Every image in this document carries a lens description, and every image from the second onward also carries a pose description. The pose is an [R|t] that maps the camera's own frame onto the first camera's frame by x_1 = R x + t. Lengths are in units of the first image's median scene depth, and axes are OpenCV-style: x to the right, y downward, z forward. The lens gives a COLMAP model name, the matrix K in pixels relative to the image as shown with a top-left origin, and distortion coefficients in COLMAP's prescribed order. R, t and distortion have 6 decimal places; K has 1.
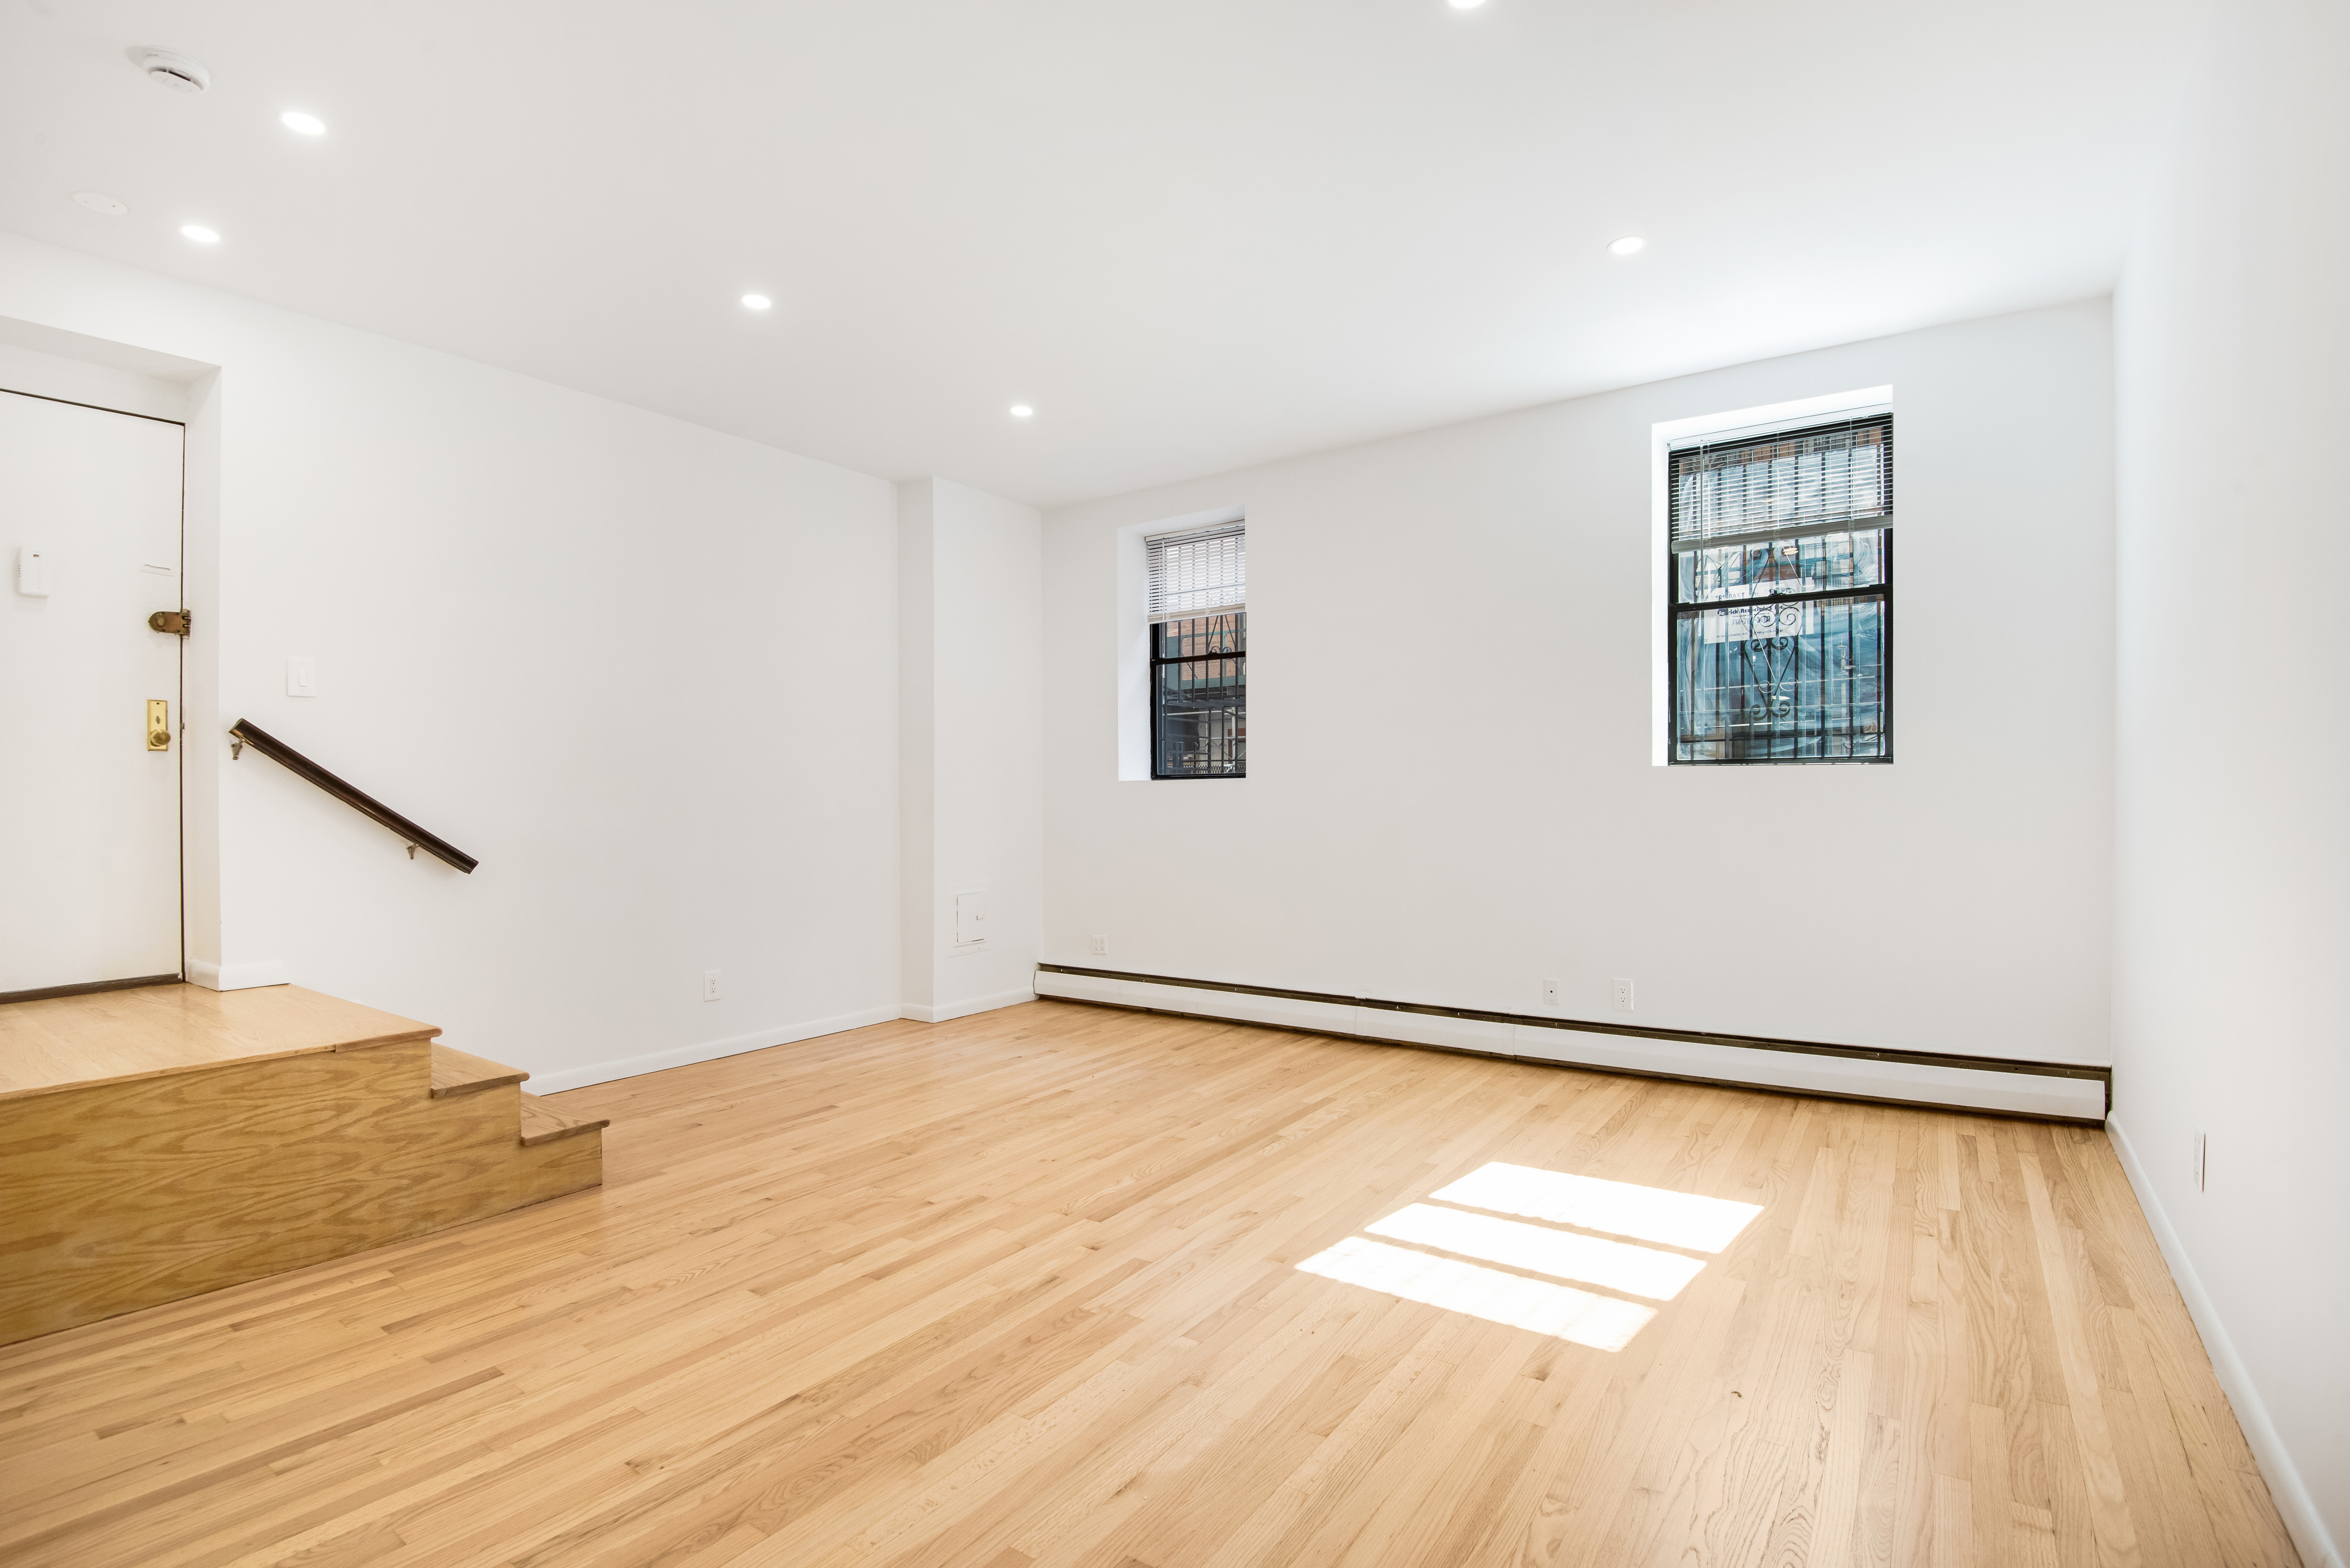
lens RADIAL K [[1099.9, 0, 1175.0], [0, 1099.9, 784.0], [0, 0, 1]] dist [-0.005385, -0.023283]
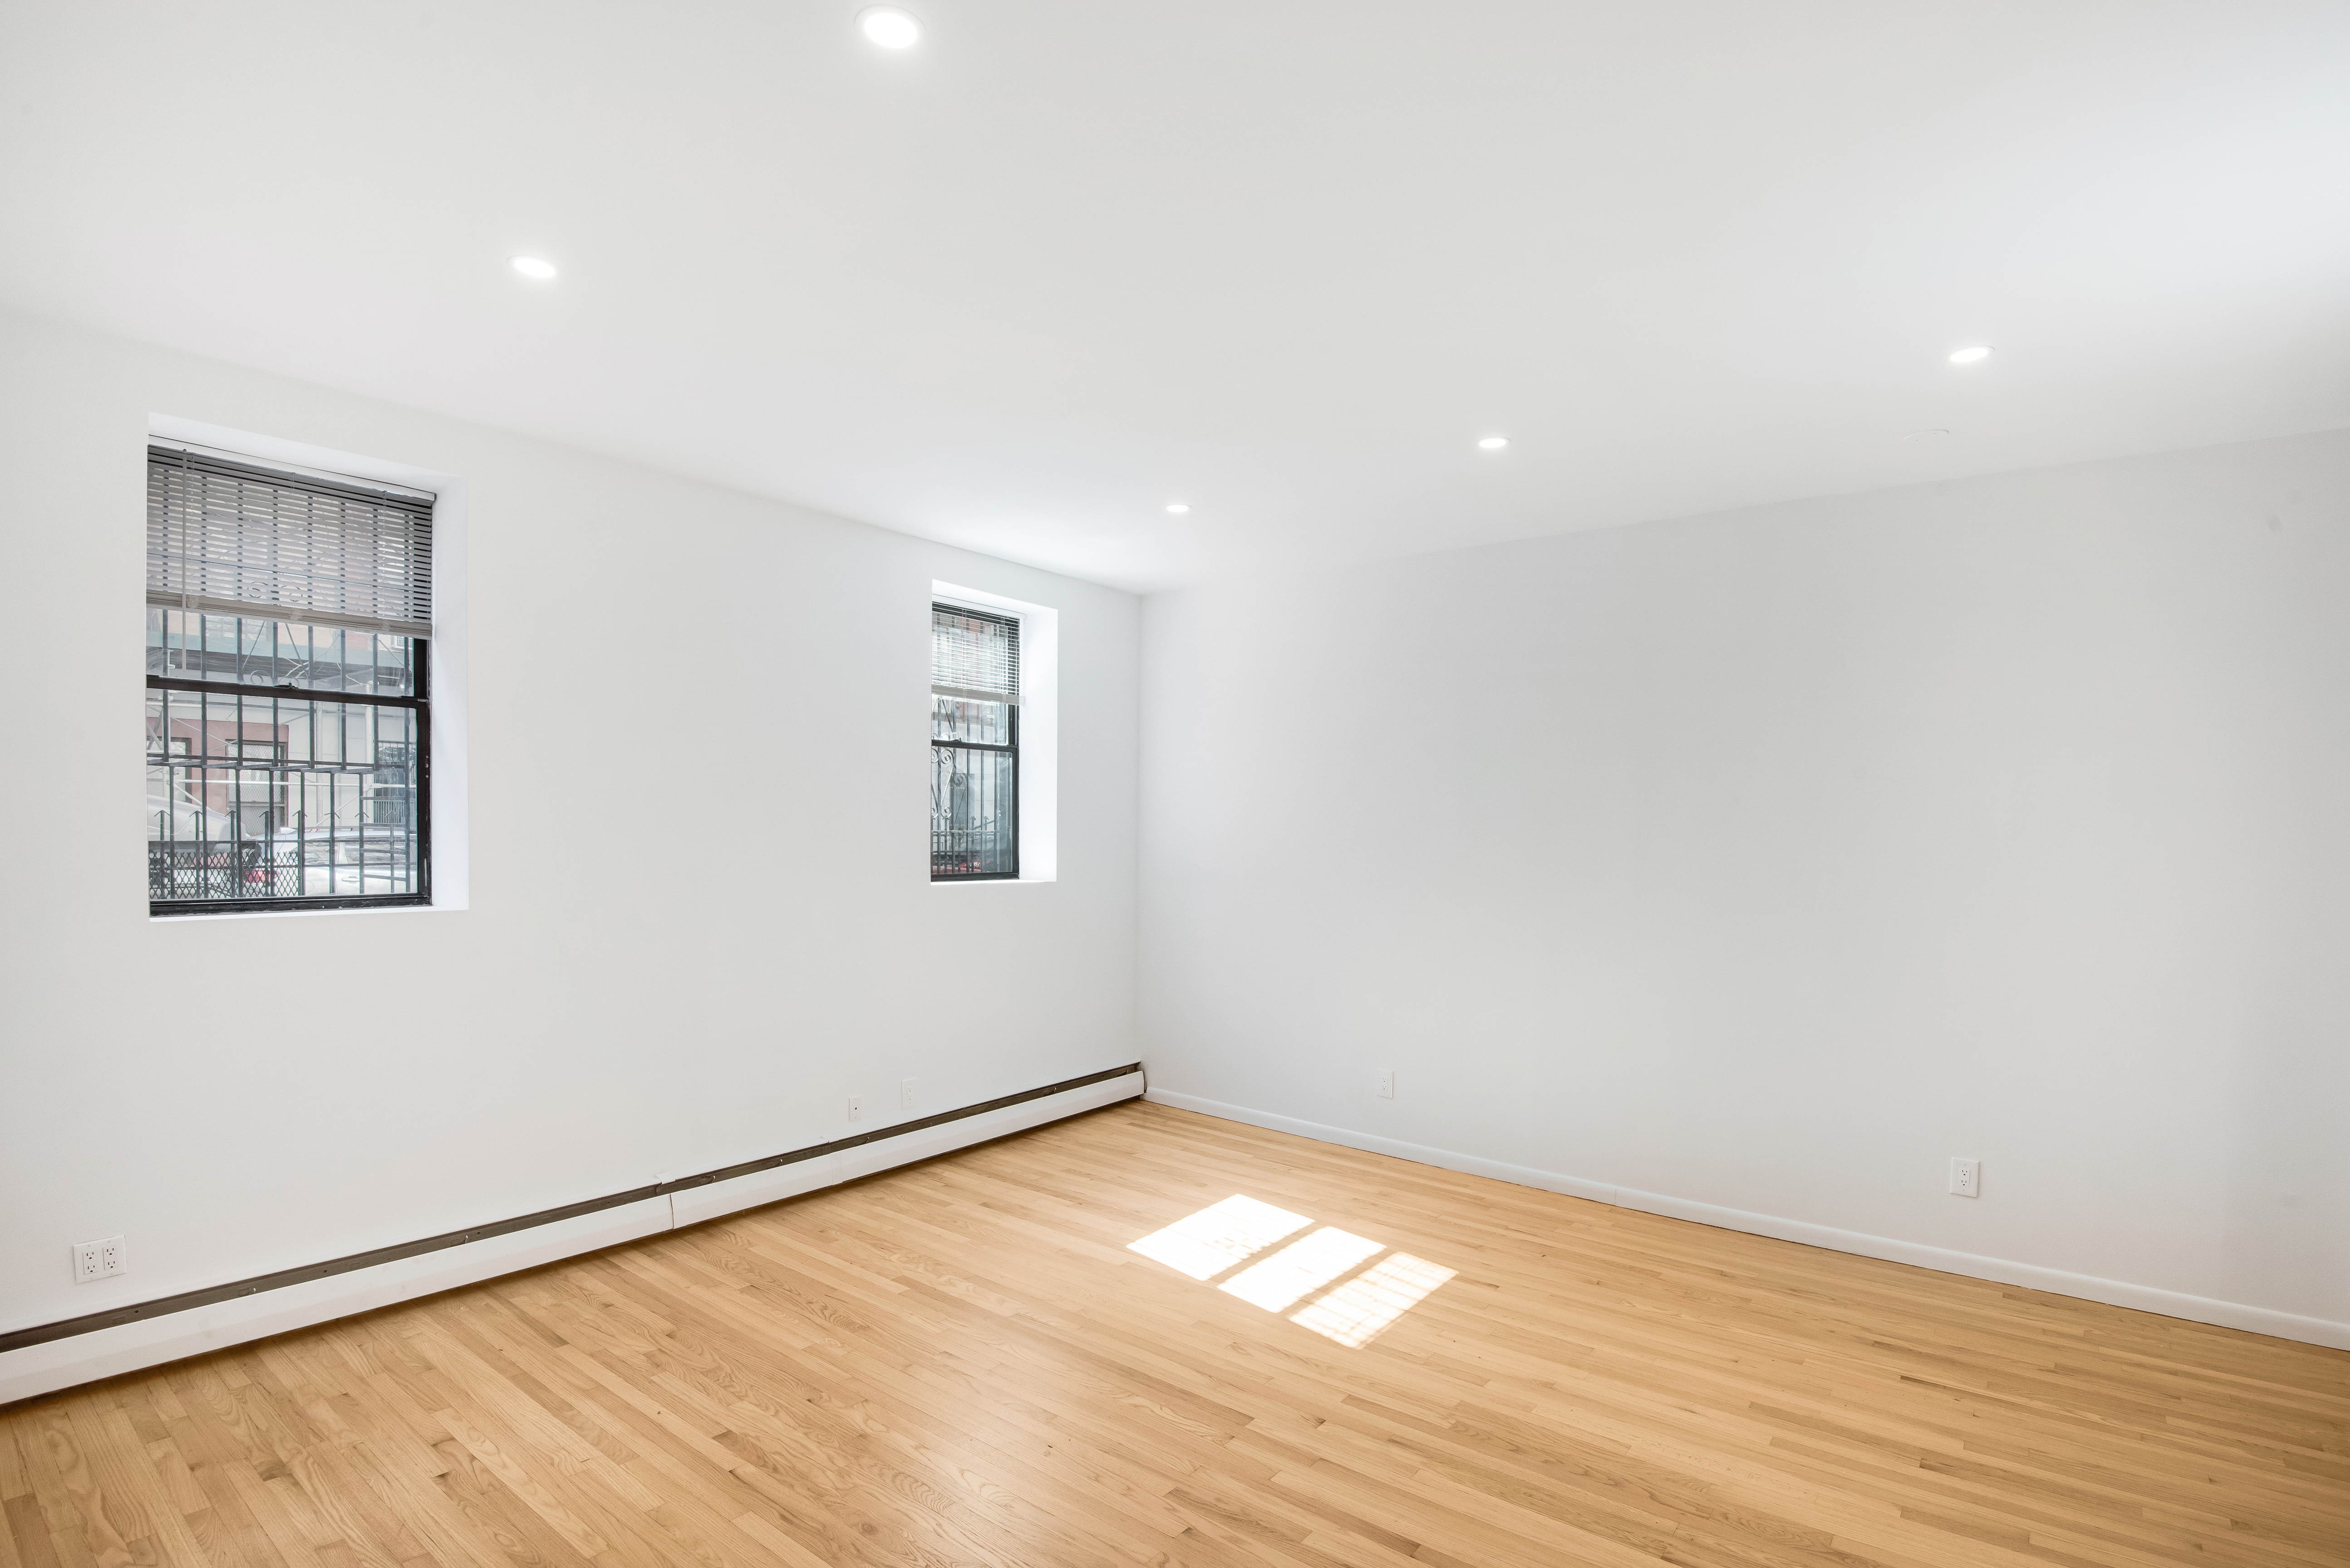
lens RADIAL K [[1130.0, 0, 1179.5], [0, 1130.0, 770.3], [0, 0, 1]] dist [-0.000153, -0.025063]
pose [[0.056101, 0.055758, 0.996867, -0.885271], [-0.029528, 0.998095, -0.054165, -0.094147], [-0.997988, -0.026397, 0.057641, 0.826089]]
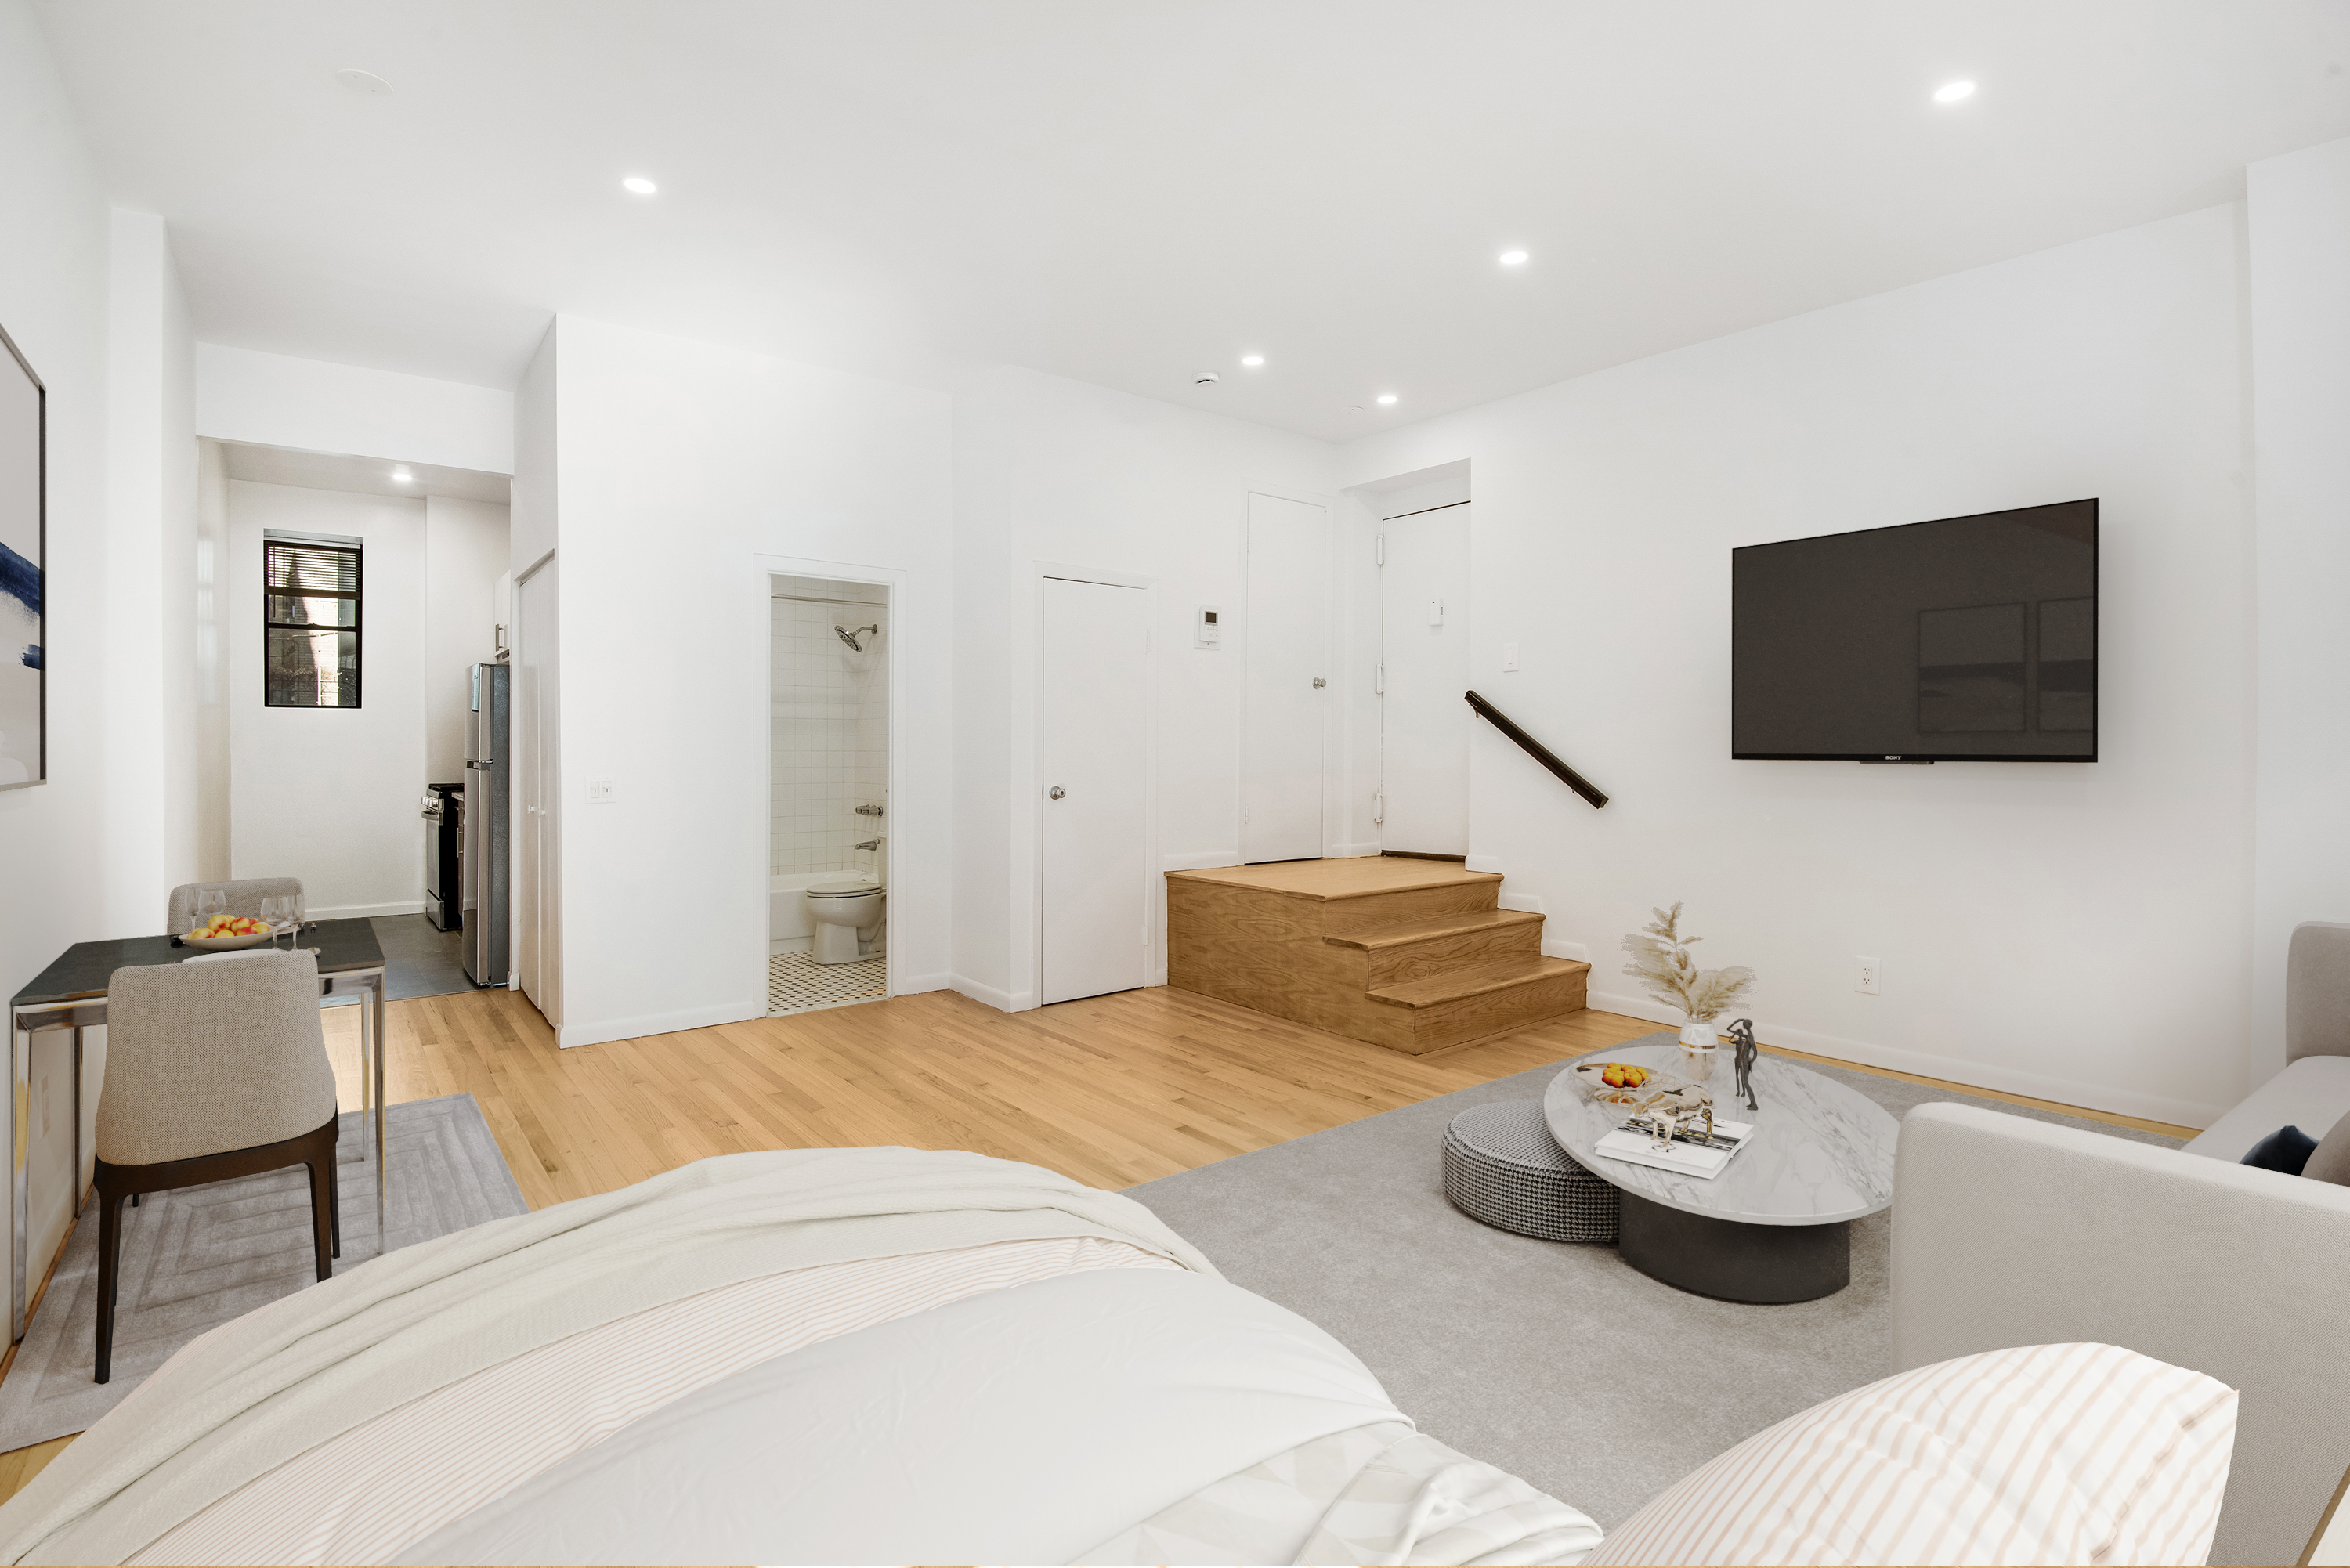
lens RADIAL K [[1126.2, 0, 1174.2], [0, 1126.2, 730.8], [0, 0, 1]] dist [-0.012366, -0.000111]
pose [[-0.286366, -0.000560, -0.958120, 0.693731], [0.012043, 0.999919, -0.004183, -0.001838], [0.958045, -0.012737, -0.286335, 0.979883]]
